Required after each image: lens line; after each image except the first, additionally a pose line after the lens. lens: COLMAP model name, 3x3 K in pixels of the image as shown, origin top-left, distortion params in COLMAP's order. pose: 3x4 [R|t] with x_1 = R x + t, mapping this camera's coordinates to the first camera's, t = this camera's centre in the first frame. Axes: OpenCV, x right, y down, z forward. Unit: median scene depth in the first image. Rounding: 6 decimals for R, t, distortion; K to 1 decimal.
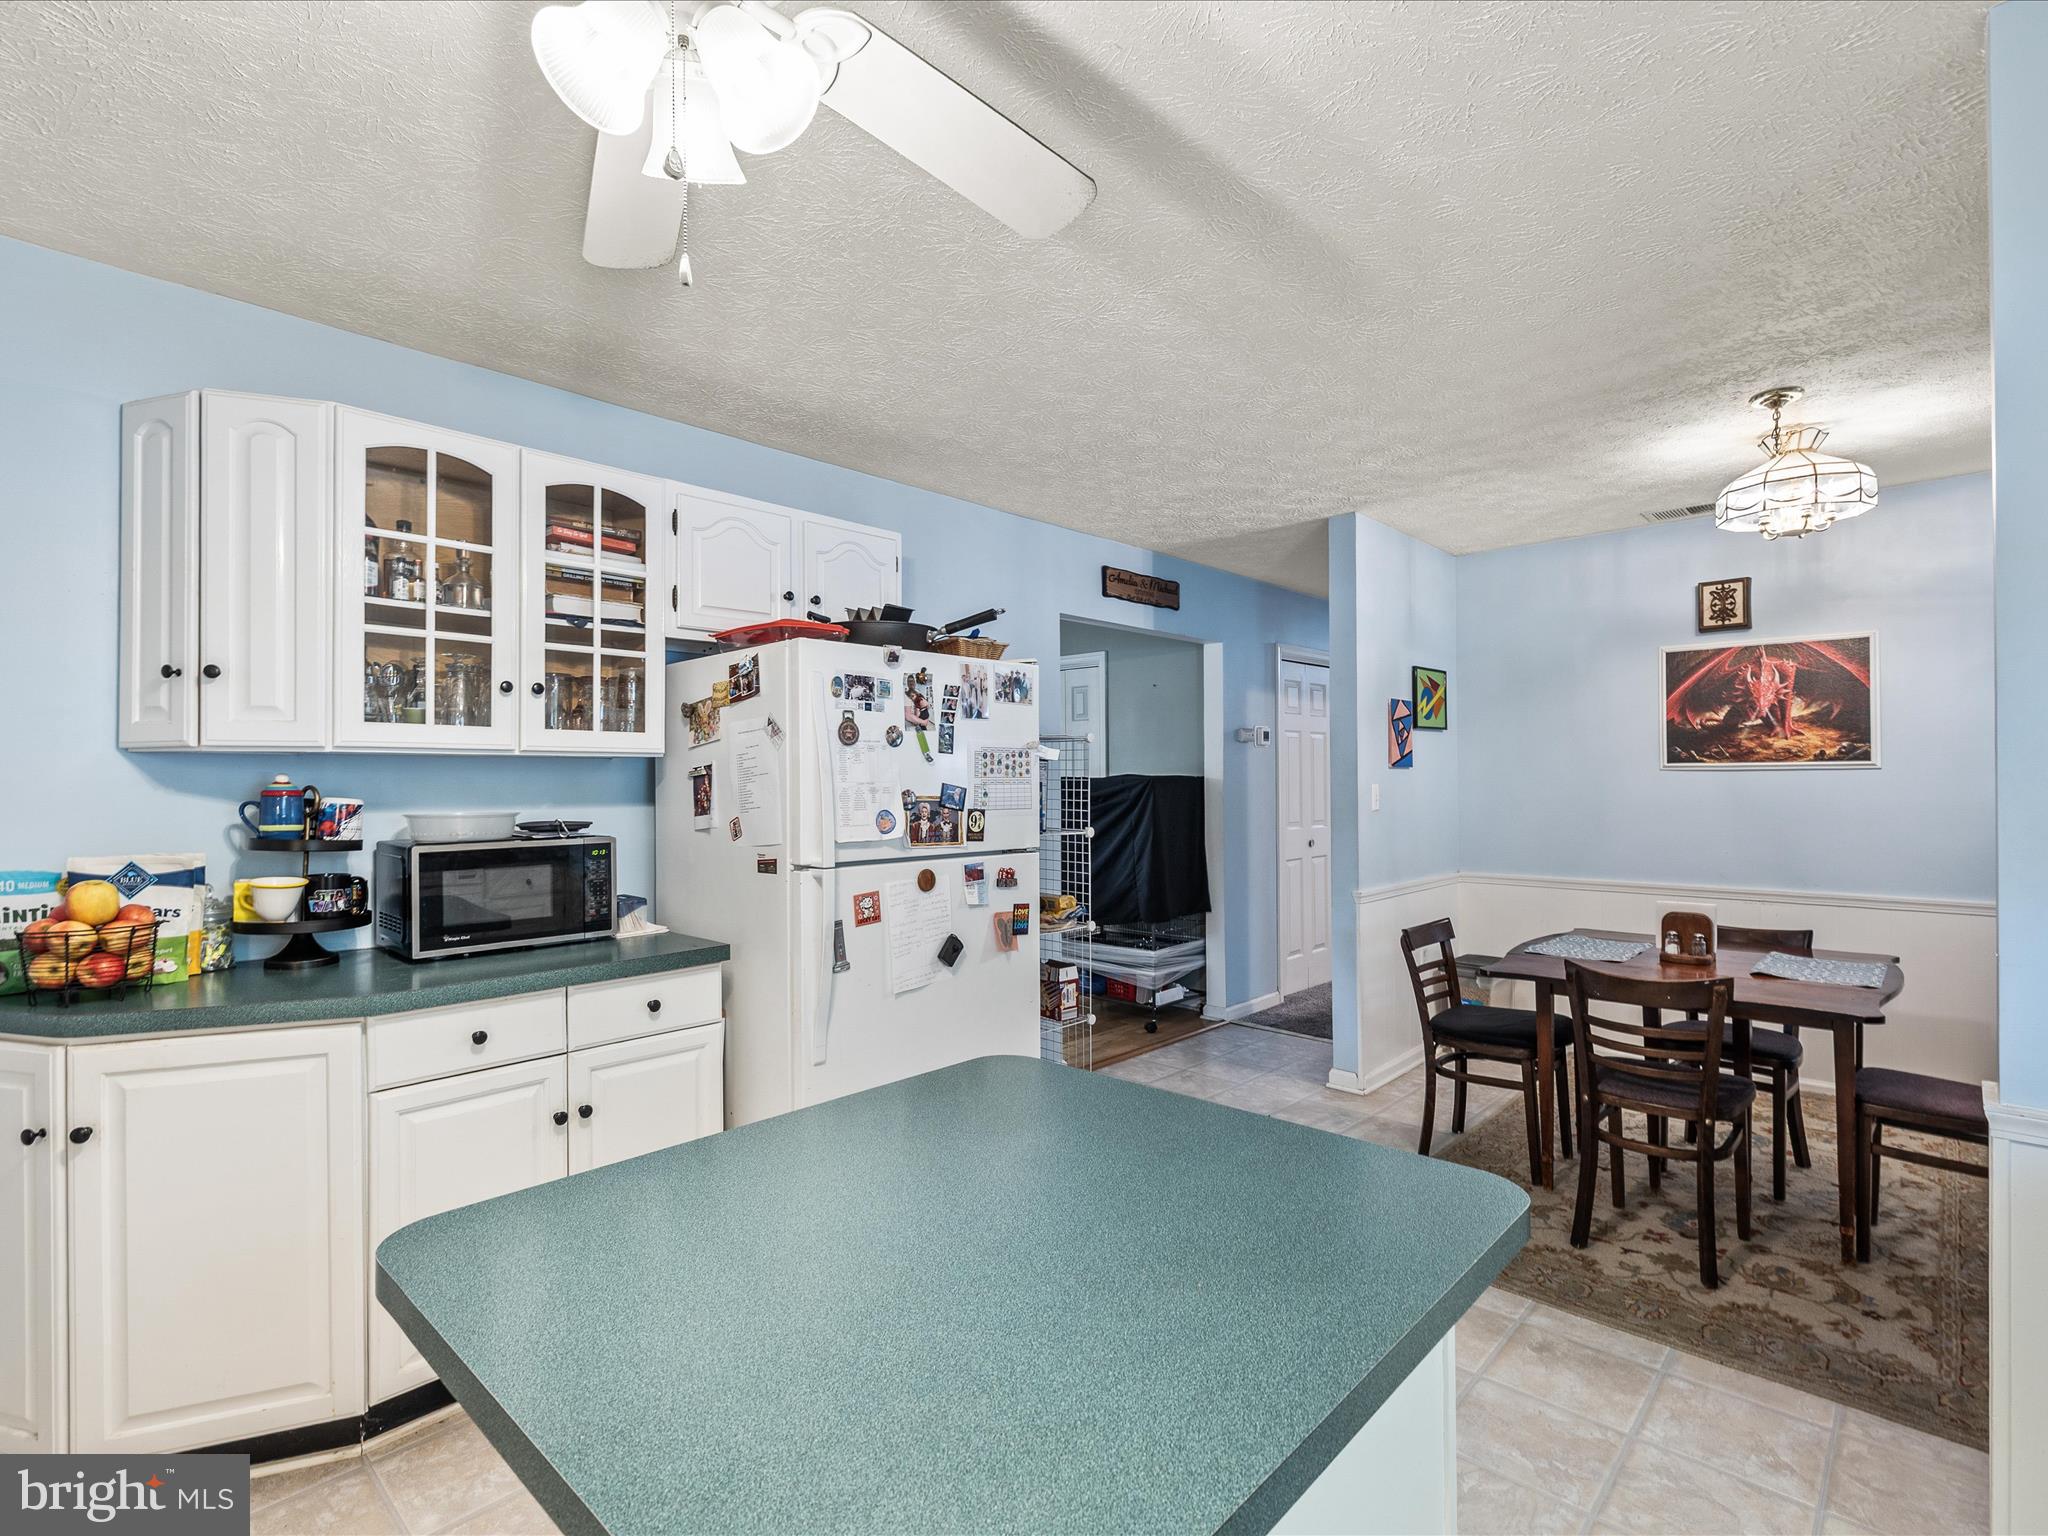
lens RADIAL K [[991.9, 0, 1022.5], [0, 991.9, 766.7], [0, 0, 1]] dist [-0.001978, 0.000431]
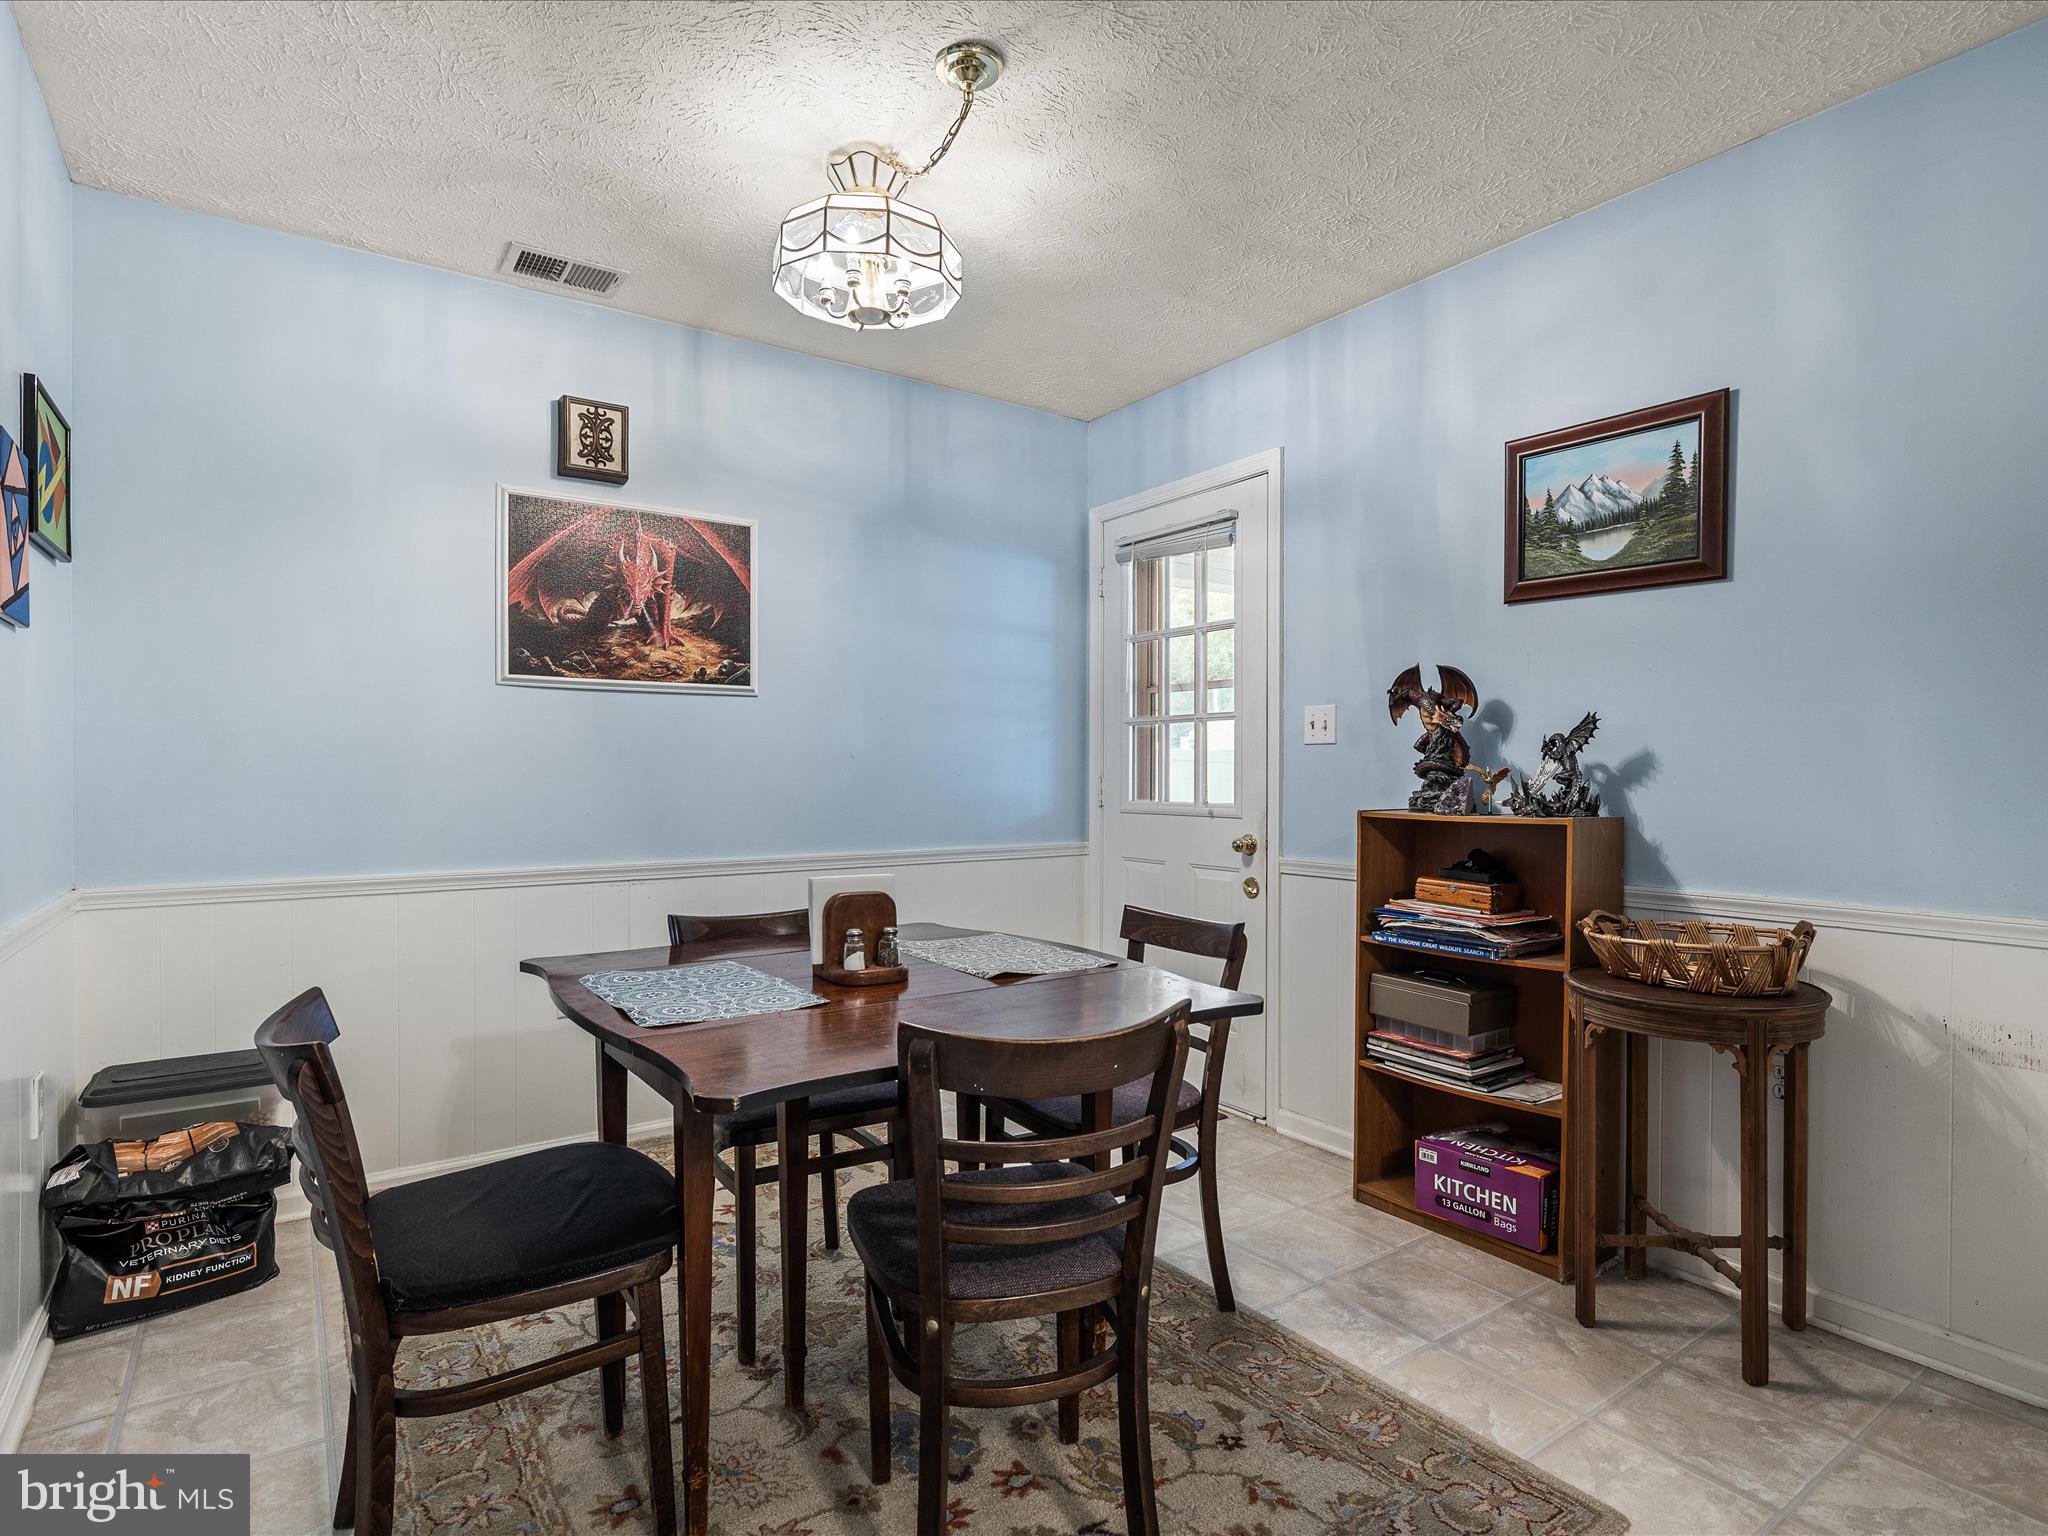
lens RADIAL K [[1069.7, 0, 1022.0], [0, 1069.7, 778.0], [0, 0, 1]] dist [-0.006259, -0.000574]
pose [[0.204716, 0.000036, 0.978821, 0.069033], [-0.012474, 0.999919, 0.002572, 0.059208], [-0.978742, -0.012737, 0.204700, 0.586554]]
